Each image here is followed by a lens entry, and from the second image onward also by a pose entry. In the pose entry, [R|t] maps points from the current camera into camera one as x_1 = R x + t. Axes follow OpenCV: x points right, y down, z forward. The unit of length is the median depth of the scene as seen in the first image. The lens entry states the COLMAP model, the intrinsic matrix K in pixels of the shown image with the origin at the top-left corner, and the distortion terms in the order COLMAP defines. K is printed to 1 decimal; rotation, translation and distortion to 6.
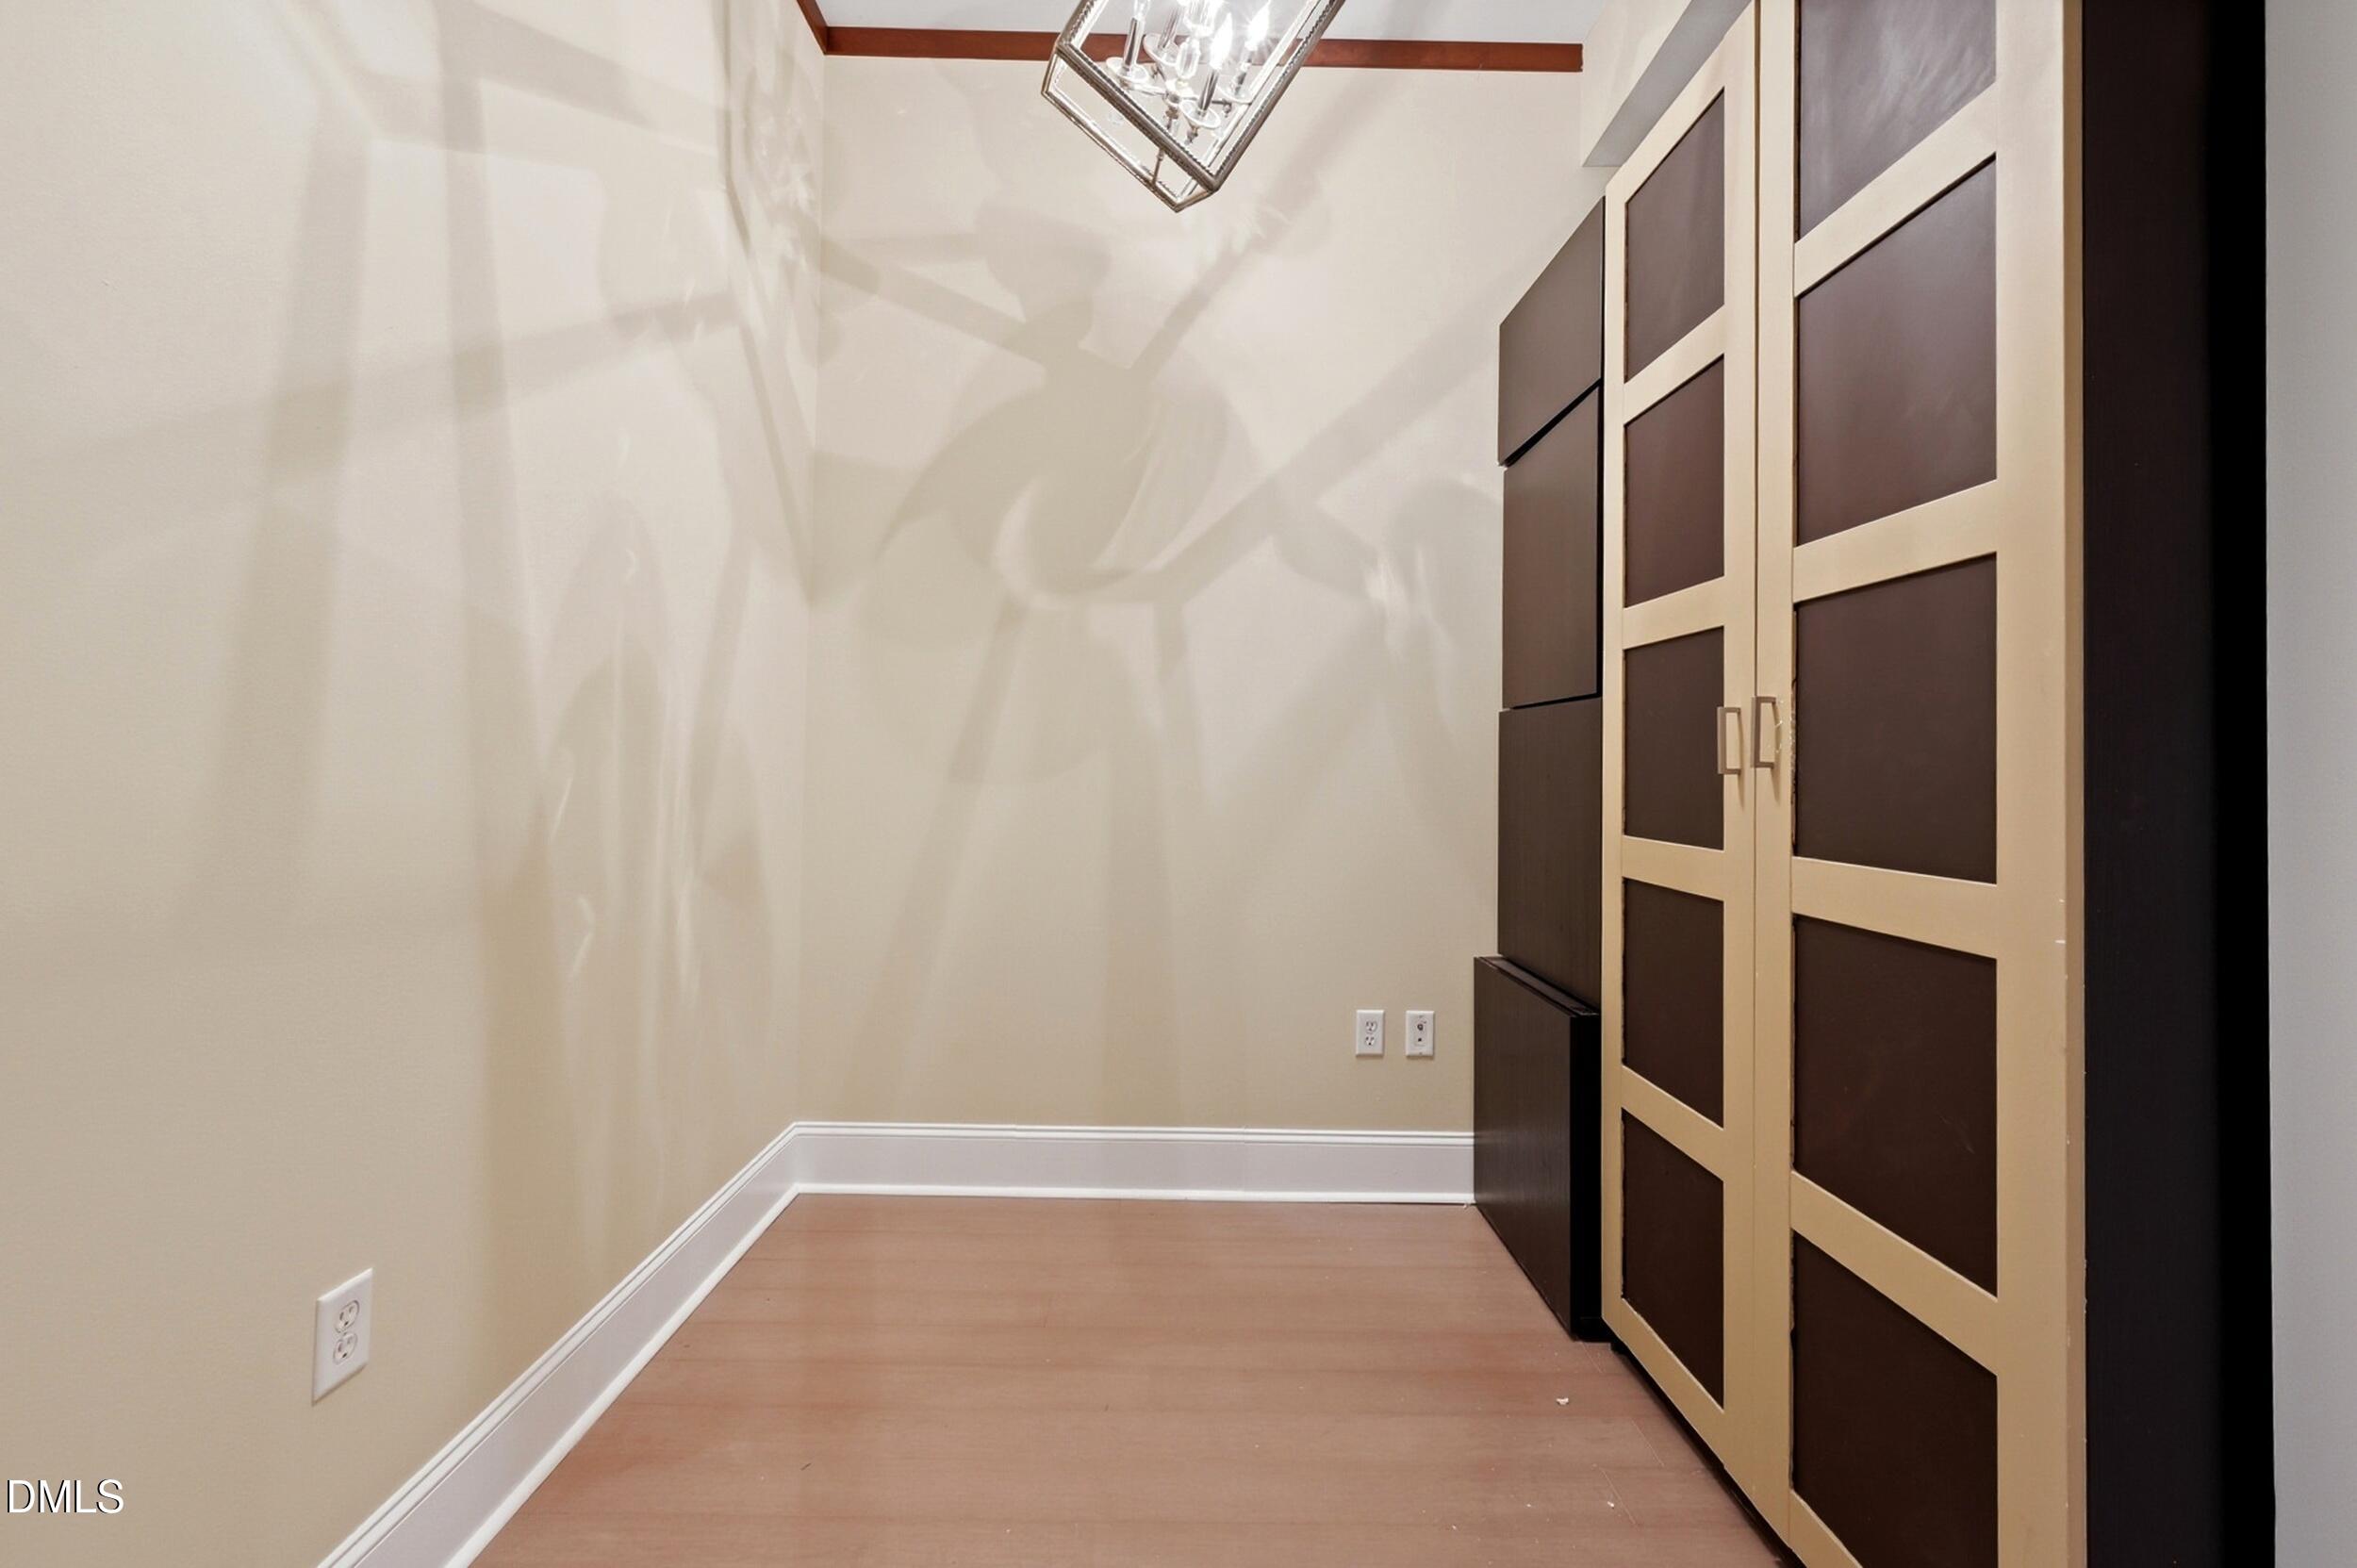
lens RADIAL K [[974.2, 0, 1172.2], [0, 974.2, 740.8], [0, 0, 1]] dist [-0.001988, -0.000252]
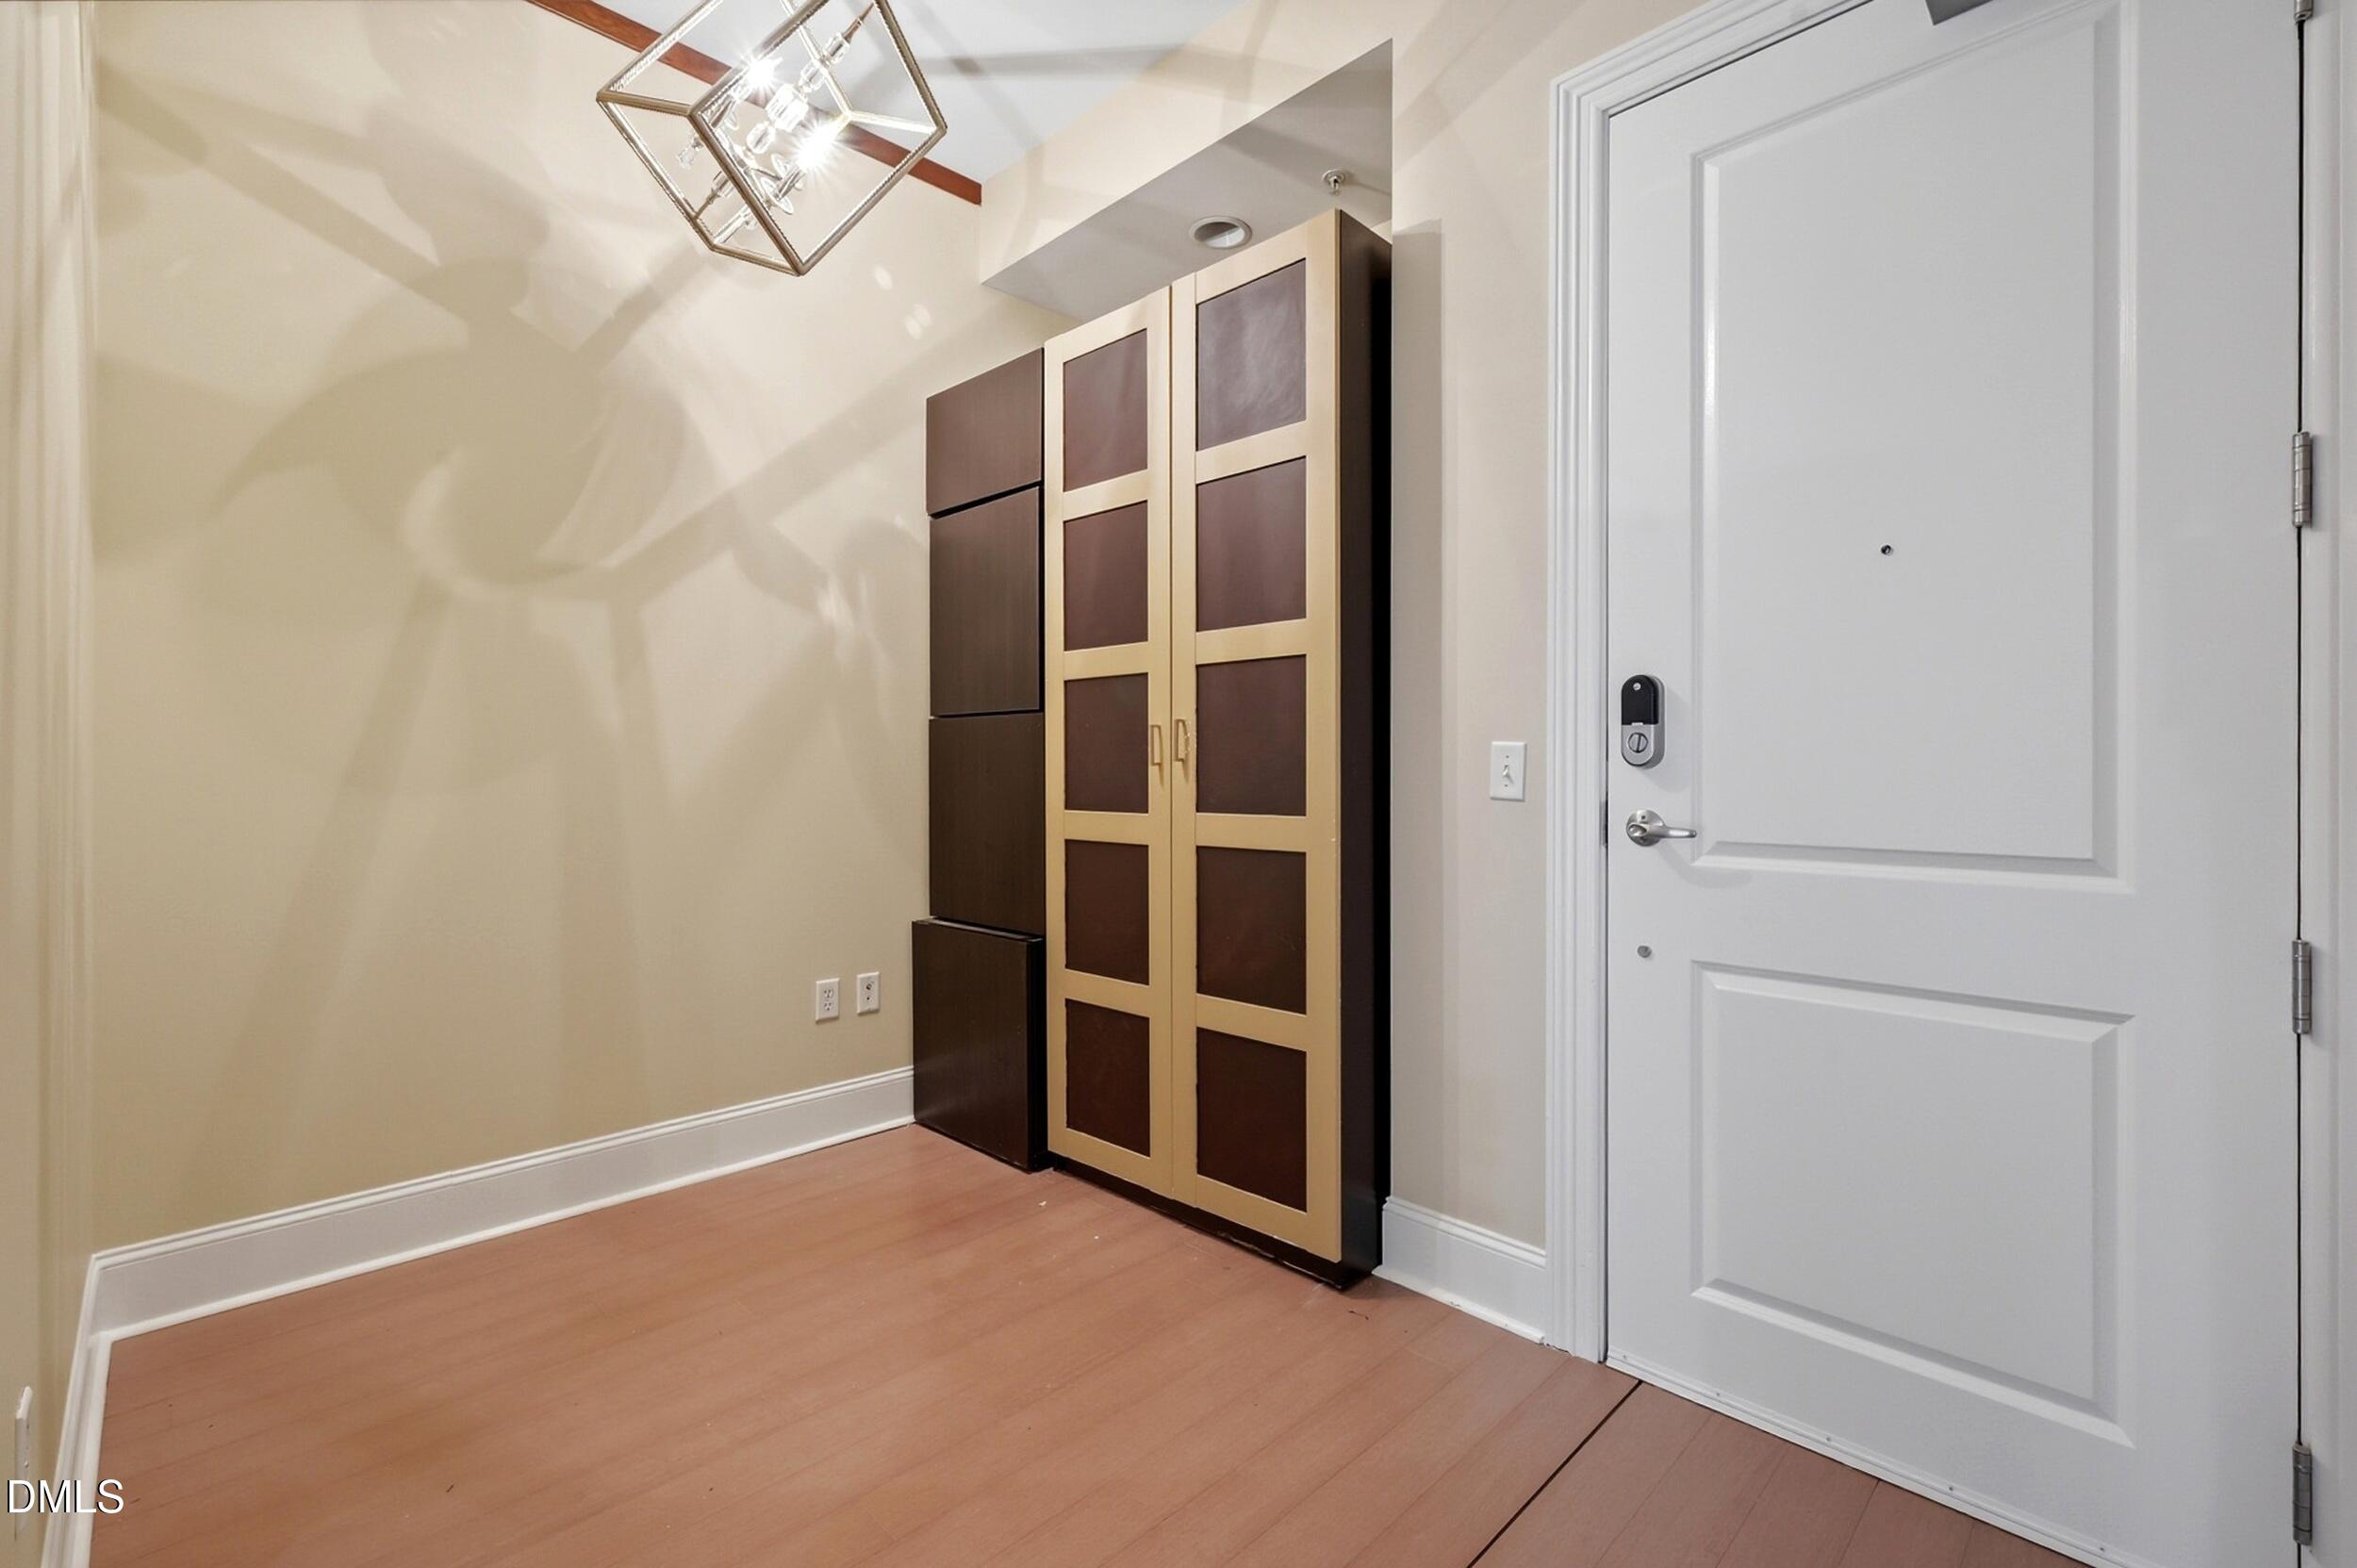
lens RADIAL K [[1028.8, 0, 1187.9], [0, 1028.8, 765.1], [0, 0, 1]] dist [0.000648, -0.000151]
pose [[0.711853, -0.017337, 0.702114, -0.348094], [-0.002126, 0.999637, 0.026840, -0.007392], [-0.702325, -0.020599, 0.711558, -0.151105]]
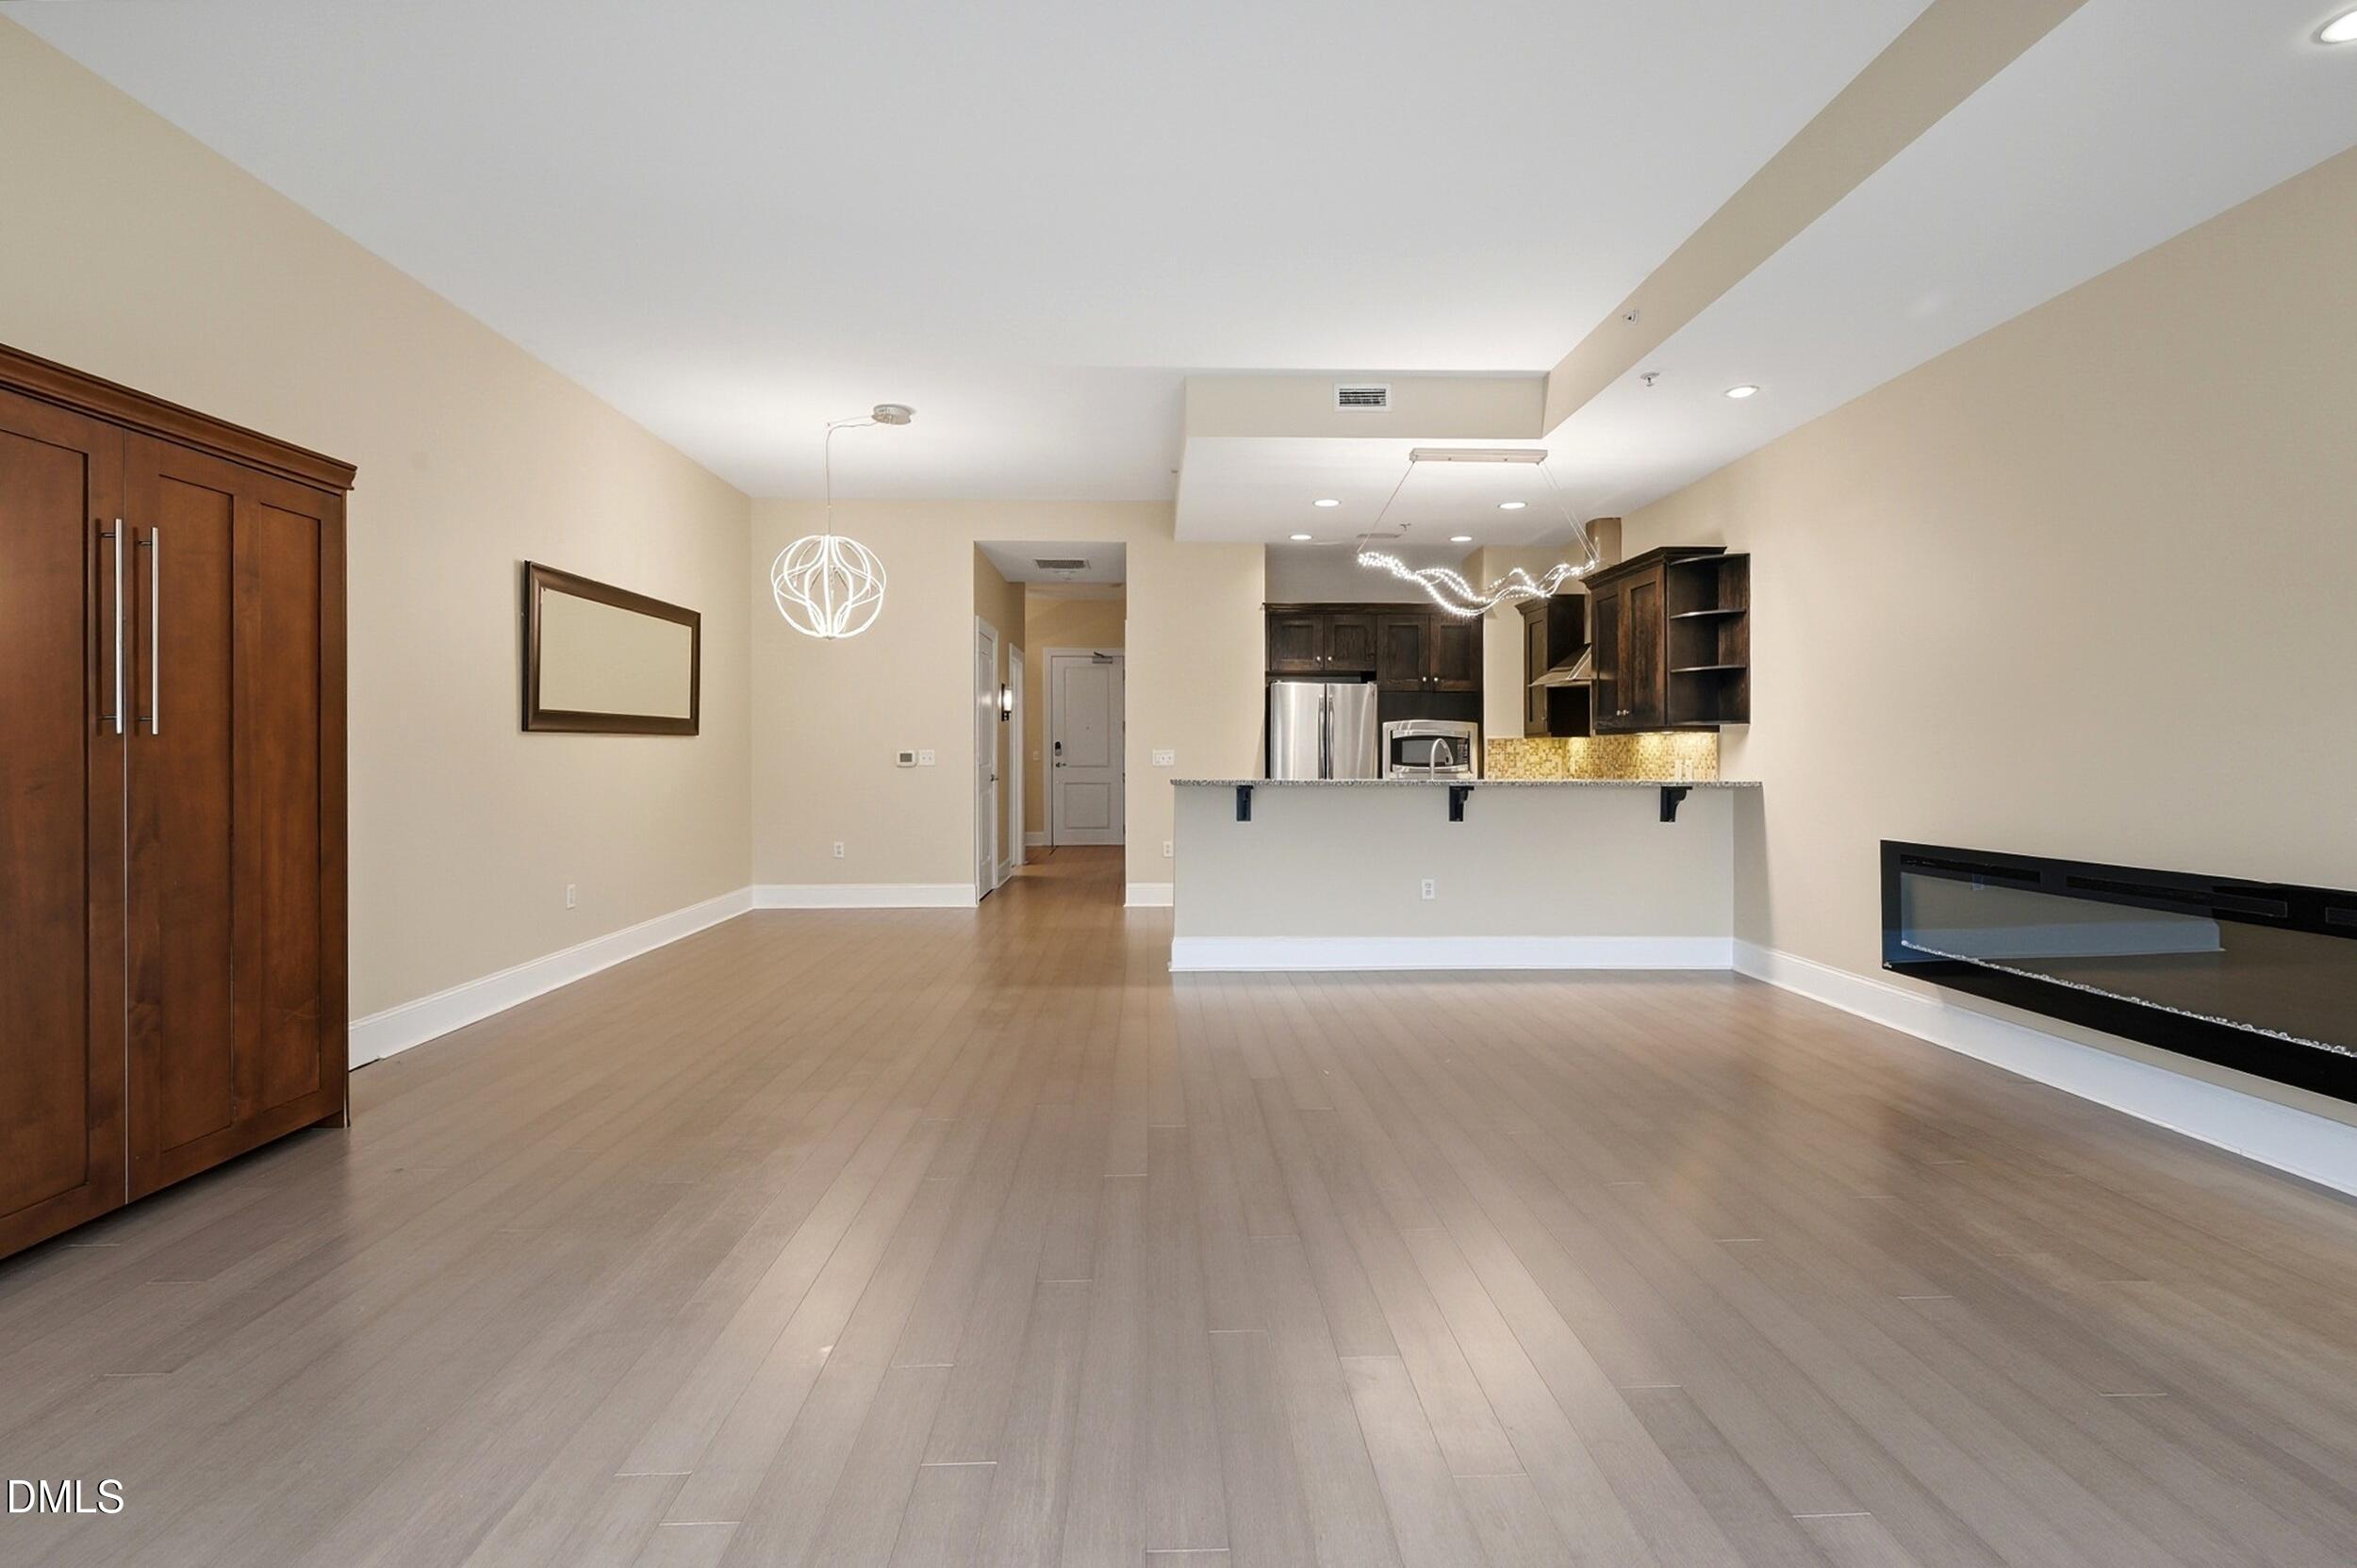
lens RADIAL K [[1028.8, 0, 1187.9], [0, 1028.8, 765.1], [0, 0, 1]] dist [0.000648, -0.000151]
pose [[-0.033287, -0.024561, 0.999144, -4.206754], [-0.024724, 0.999412, 0.023744, -0.067688], [-0.999140, -0.023912, -0.033875, -0.303738]]
